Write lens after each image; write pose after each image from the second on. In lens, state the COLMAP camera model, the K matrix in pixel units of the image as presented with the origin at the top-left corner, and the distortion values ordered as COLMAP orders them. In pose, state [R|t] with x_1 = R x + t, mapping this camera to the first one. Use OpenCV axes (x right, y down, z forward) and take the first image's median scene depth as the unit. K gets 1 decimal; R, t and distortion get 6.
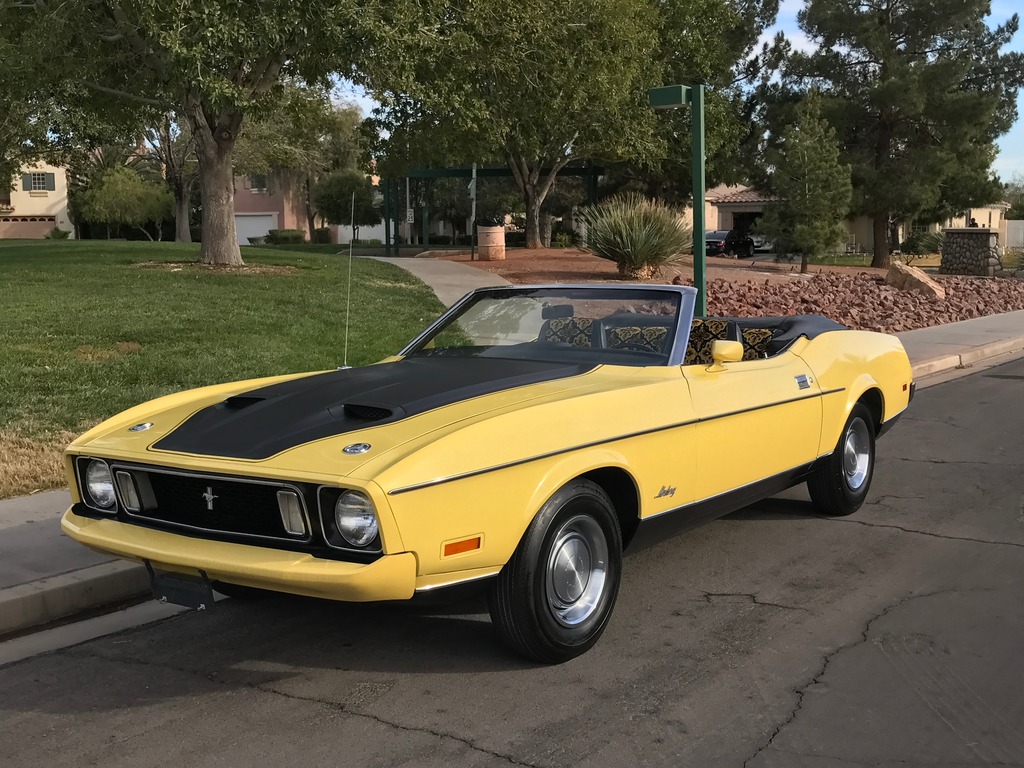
lens RADIAL K [[1158.2, 0, 510.9], [0, 1158.2, 380.9], [0, 0, 1]] dist [0.103886, 0.000000]
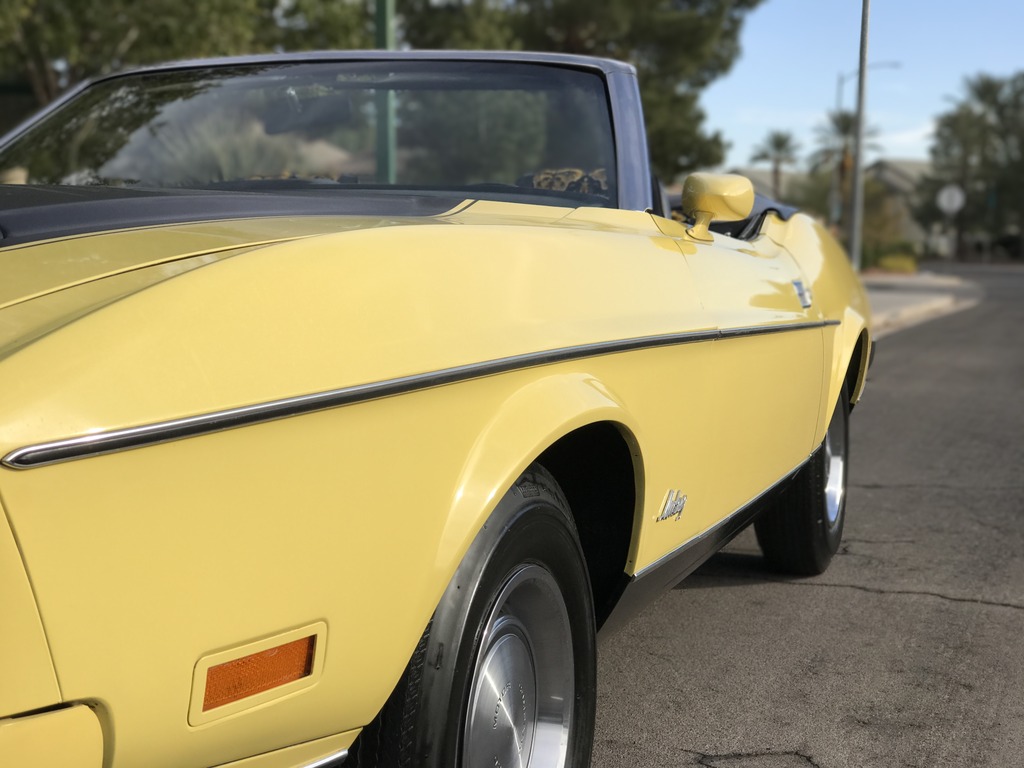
lens RADIAL K [[1609.9, 0, 510.0], [0, 1609.9, 387.2], [0, 0, 1]] dist [0.010463, 0.000000]
pose [[0.953805, 0.008937, 0.300293, -0.082411], [-0.001883, 0.999716, -0.023772, 0.069792], [-0.300420, 0.022108, 0.953551, 0.510050]]
